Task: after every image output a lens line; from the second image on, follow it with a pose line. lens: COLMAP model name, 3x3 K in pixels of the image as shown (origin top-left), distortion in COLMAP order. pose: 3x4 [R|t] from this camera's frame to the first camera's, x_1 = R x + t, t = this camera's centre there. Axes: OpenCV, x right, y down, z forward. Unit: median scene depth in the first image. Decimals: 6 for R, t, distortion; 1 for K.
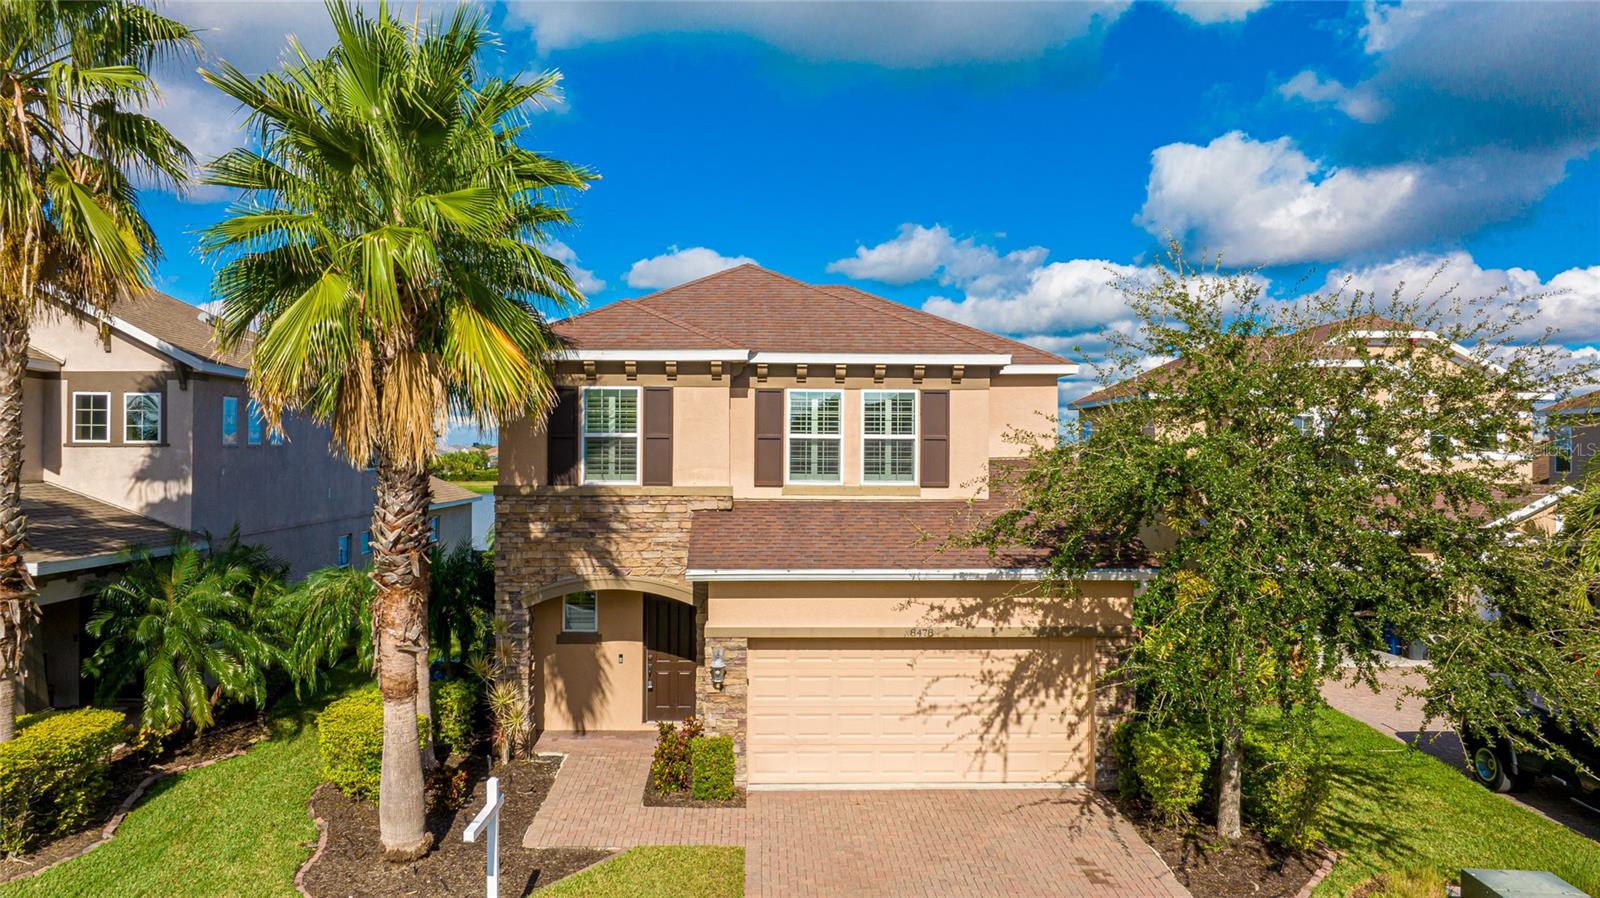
lens RADIAL K [[1166.0, 0, 778.1], [0, 1166.0, 453.9], [0, 0, 1]] dist [-0.023525, 0.002816]
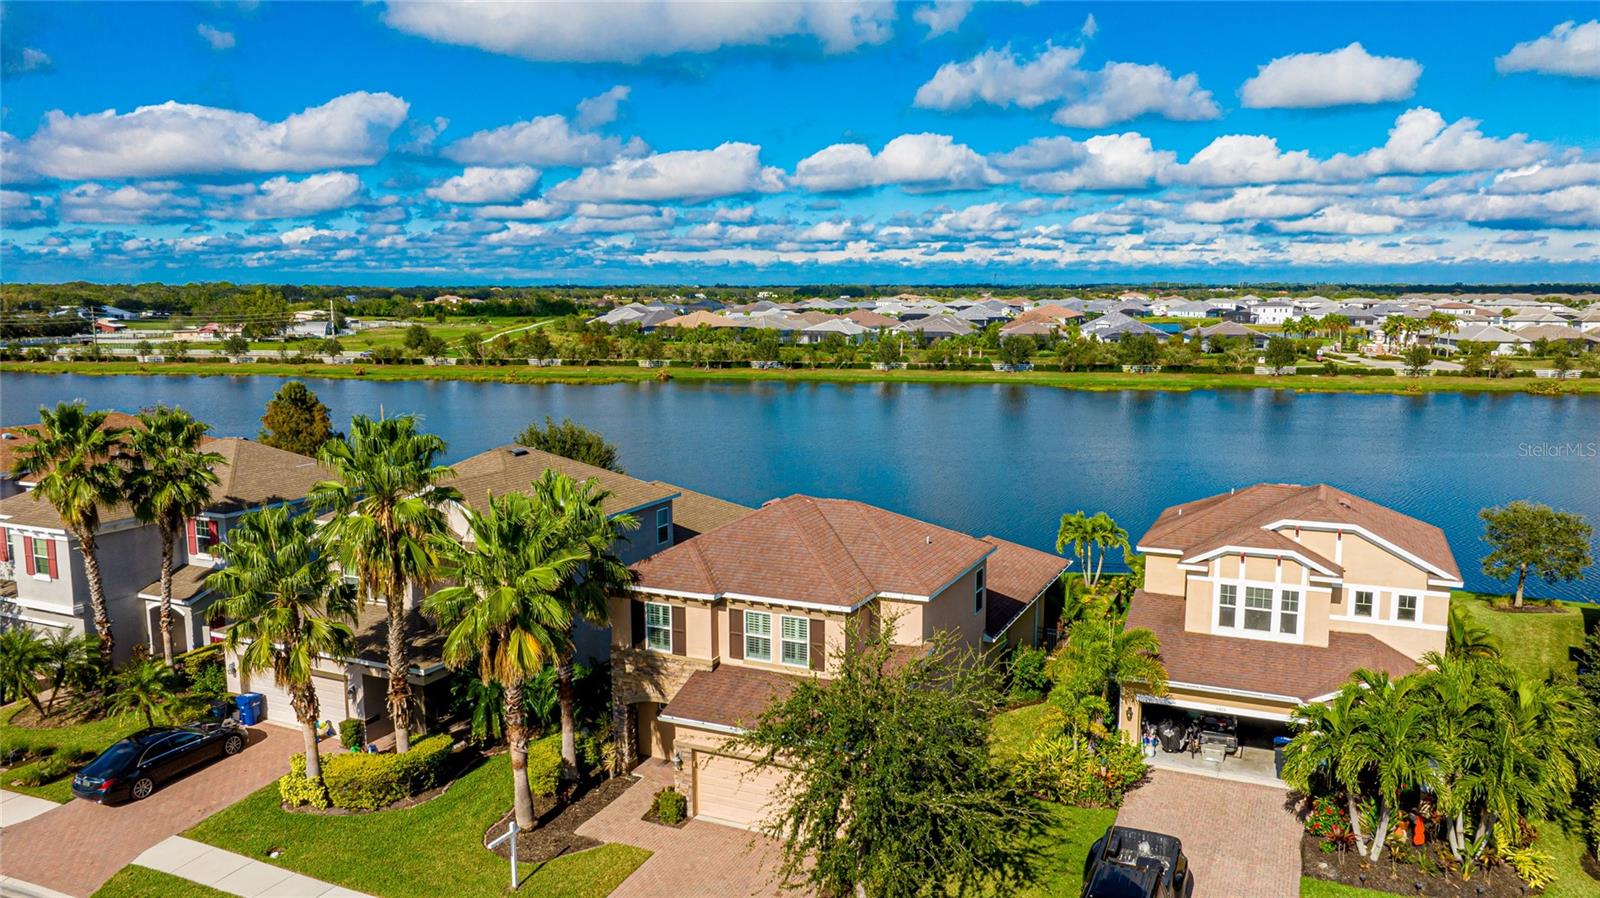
lens RADIAL K [[1162.9, 0, 800.0], [0, 1162.9, 449.0], [0, 0, 1]] dist [-0.023511, 0.001032]
pose [[0.893765, 0.053749, -0.445303, 0.932172], [0.008496, 0.990587, 0.136619, -0.582958], [0.448455, -0.125889, 0.884896, -0.594961]]
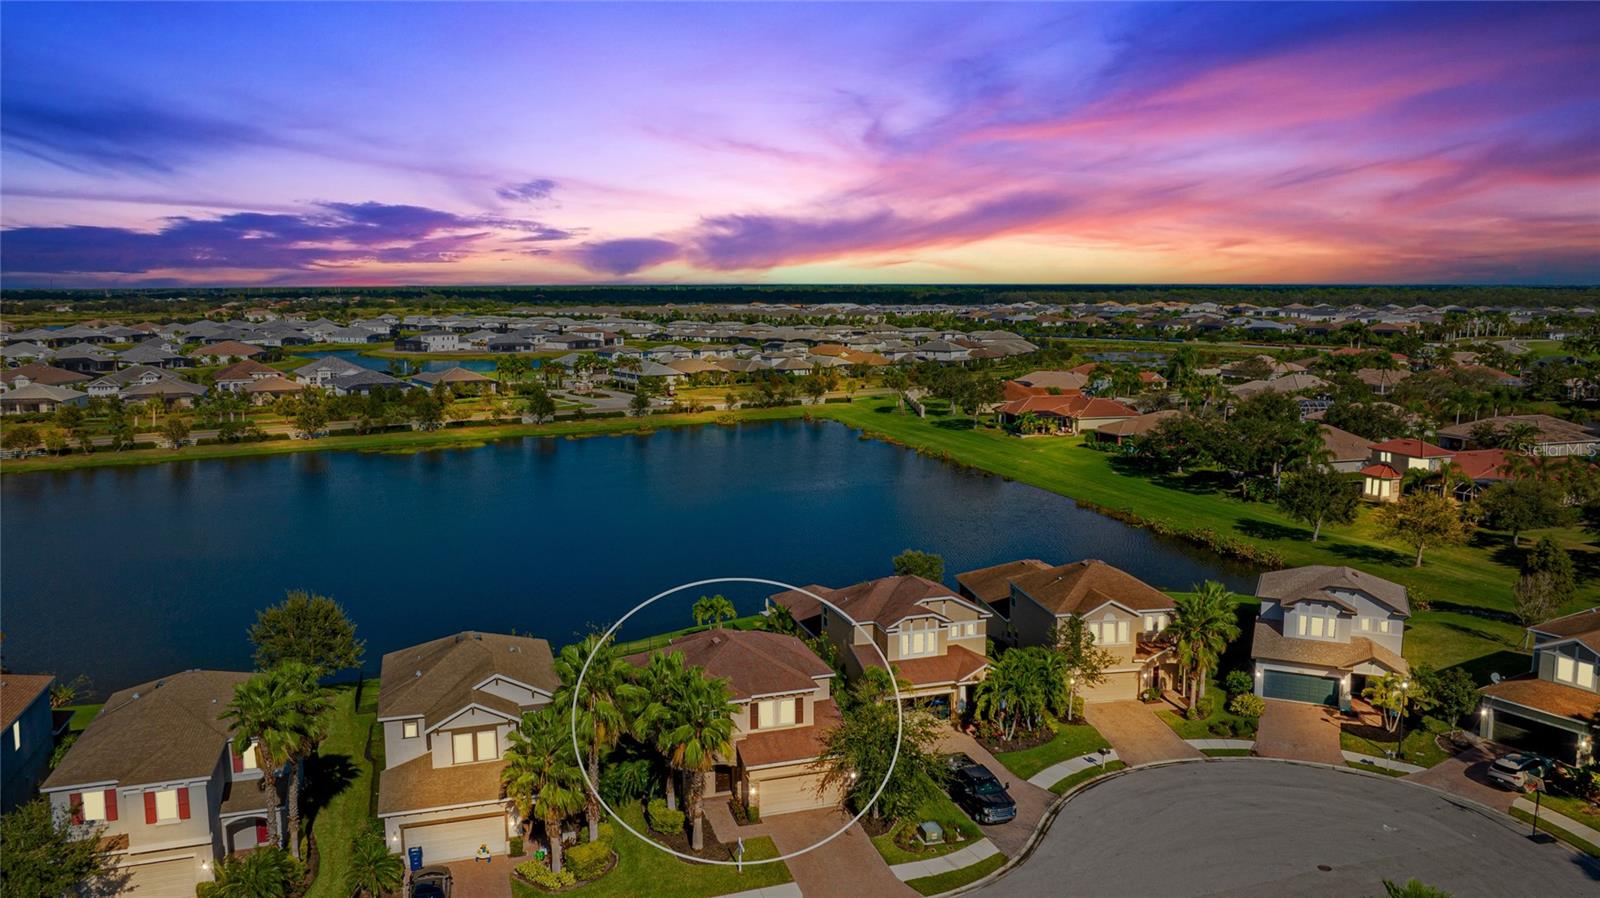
lens RADIAL K [[1176.6, 0, 800.0], [0, 1176.6, 449.0], [0, 0, 1]] dist [-0.025292, 0.007426]
pose [[0.961364, -0.053255, 0.270078, -0.819410], [0.014273, 0.989432, 0.144295, -1.371194], [-0.274909, -0.134865, 0.951965, -2.396280]]
